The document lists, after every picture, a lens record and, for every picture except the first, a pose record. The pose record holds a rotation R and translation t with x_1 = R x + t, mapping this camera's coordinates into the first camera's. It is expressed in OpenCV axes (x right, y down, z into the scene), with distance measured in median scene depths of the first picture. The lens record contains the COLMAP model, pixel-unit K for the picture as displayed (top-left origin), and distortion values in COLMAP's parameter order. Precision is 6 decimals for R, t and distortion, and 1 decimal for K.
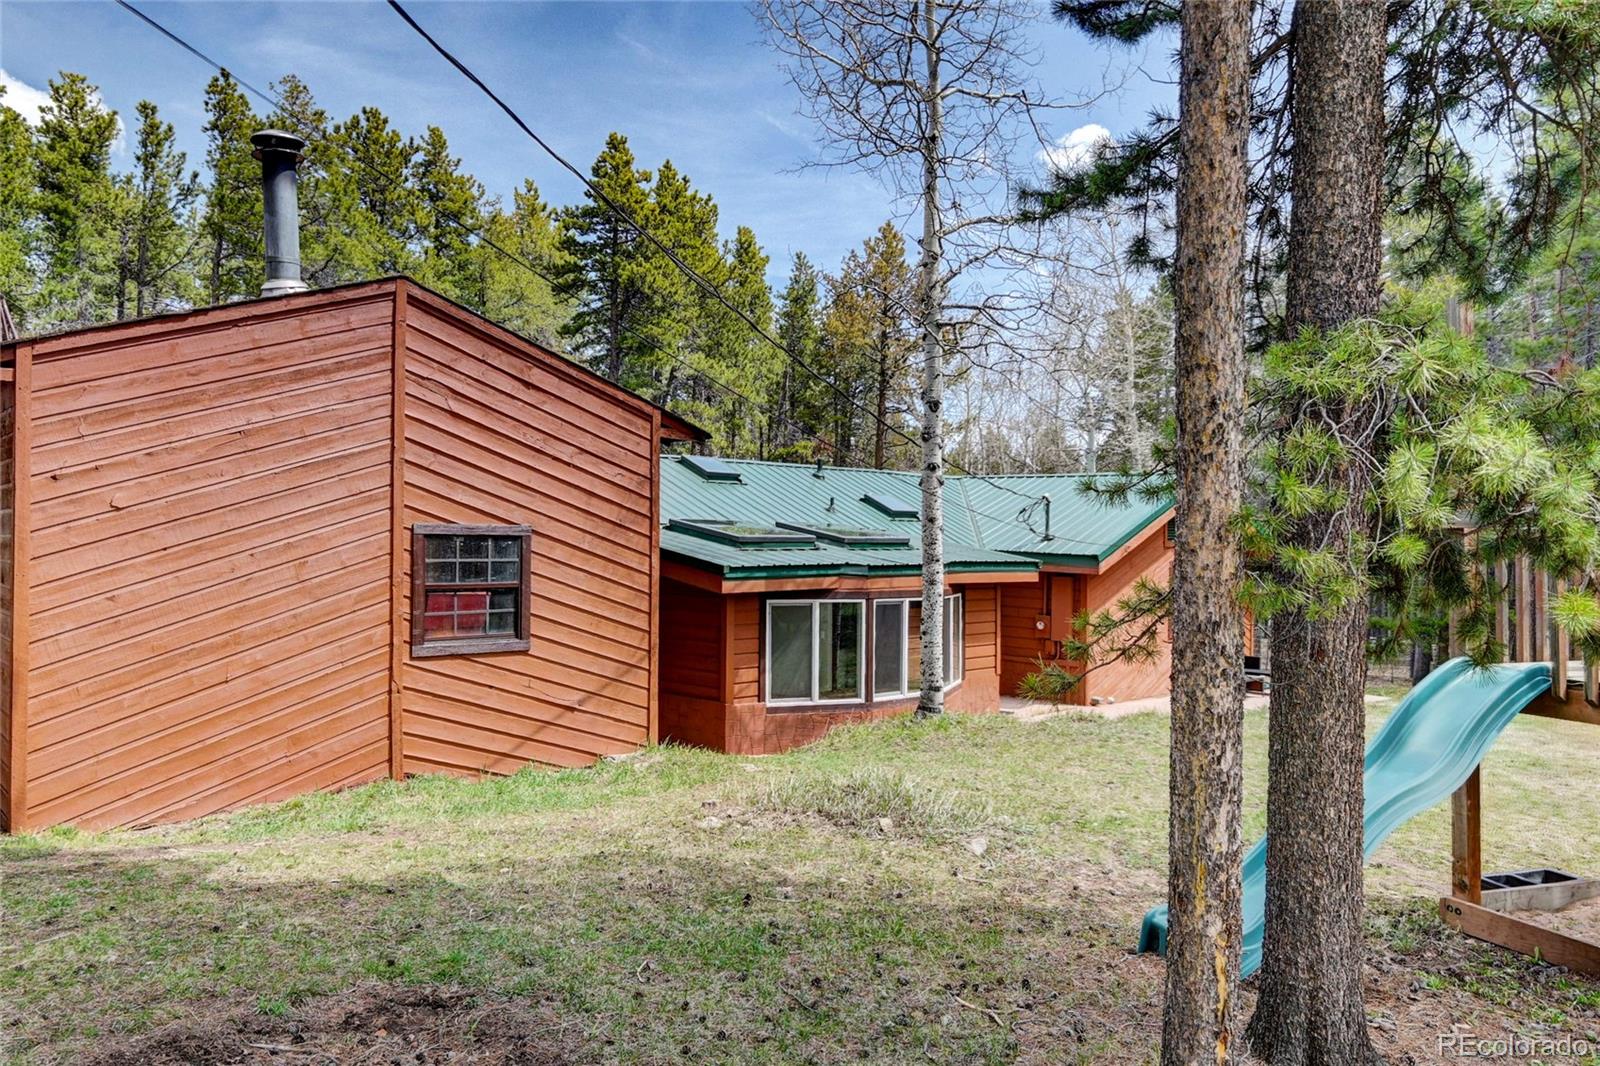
lens RADIAL K [[1143.0, 0, 791.8], [0, 1143.0, 534.0], [0, 0, 1]] dist [0.045687, -0.064048]
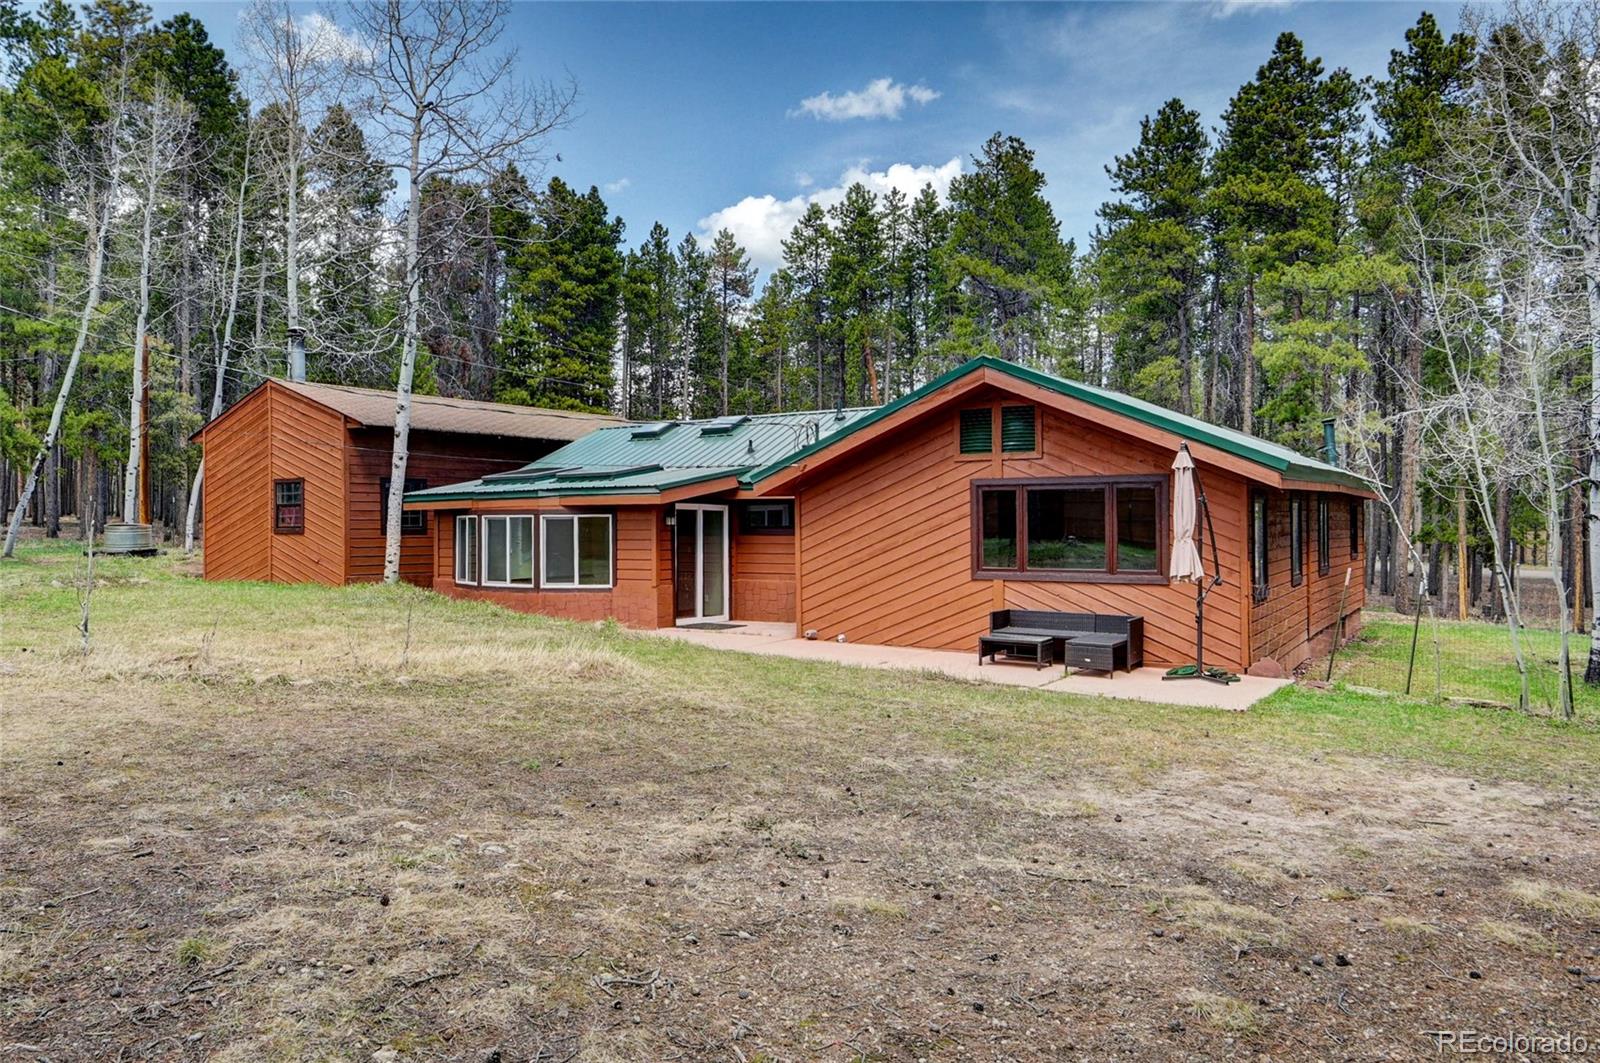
lens RADIAL K [[1143.0, 0, 791.8], [0, 1143.0, 532.5], [0, 0, 1]] dist [0.045687, -0.064048]
pose [[0.222162, -0.005082, -0.974997, 1.635633], [0.017722, 0.999842, -0.001173, 0.089584], [0.974849, -0.017018, 0.222217, 1.084553]]
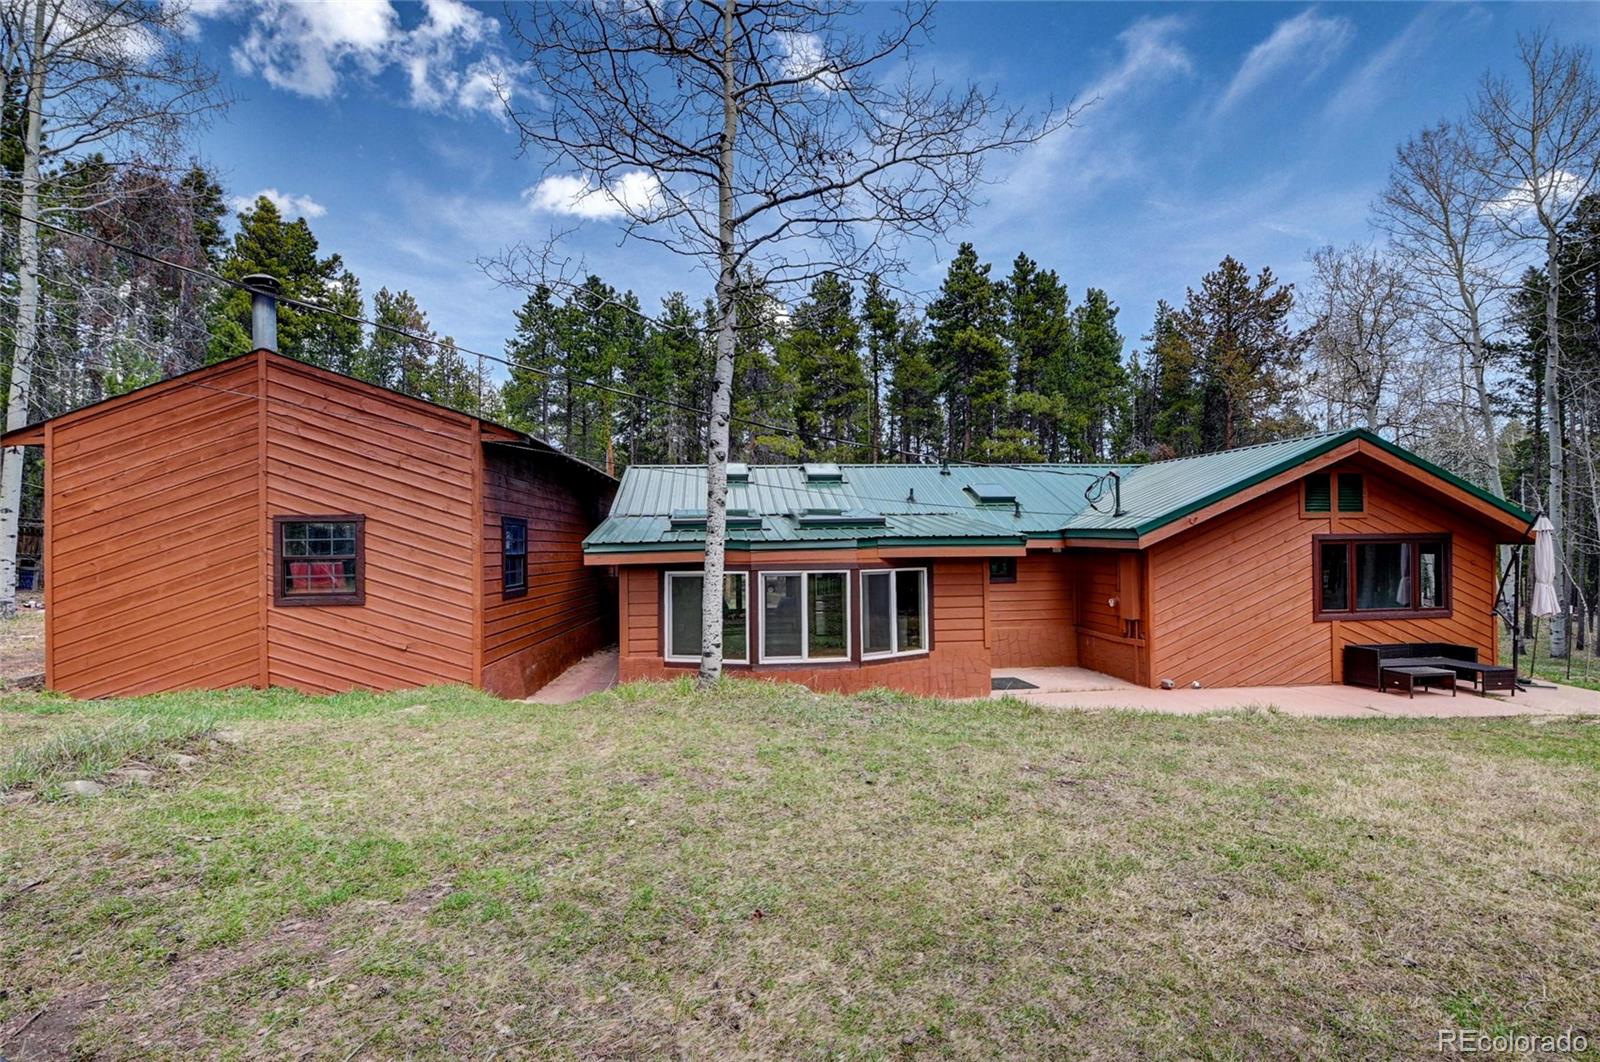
lens RADIAL K [[711.4, 0, 813.7], [0, 711.4, 541.5], [0, 0, 1]] dist [0.020320, -0.027813]
pose [[0.797549, -0.022661, -0.602829, 0.547125], [0.025880, 0.999659, -0.003339, 0.032173], [0.602699, -0.012938, 0.797864, 0.489310]]
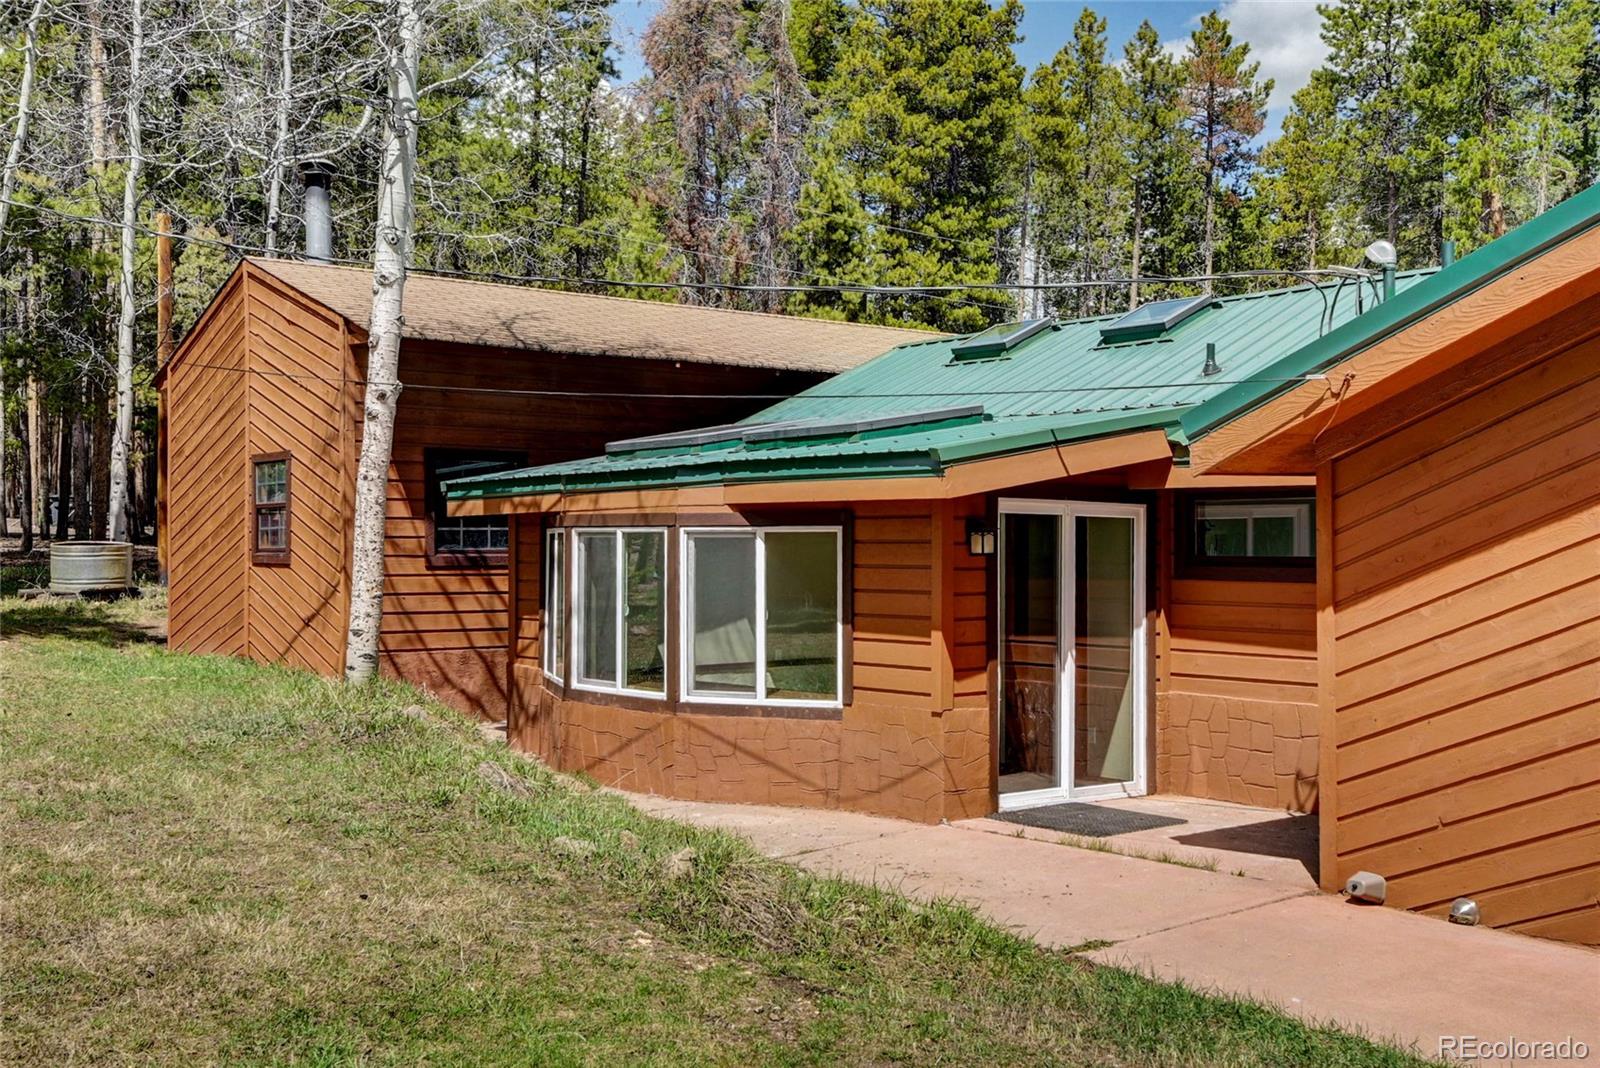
lens RADIAL K [[1684.6, 0, 802.3], [0, 1684.6, 568.8], [0, 0, 1]] dist [0.125172, -0.181905]
pose [[-0.079217, 0.002901, -0.996853, 1.033150], [0.008123, 0.999964, 0.002265, 0.080658], [0.996824, -0.007918, -0.079238, 1.231813]]
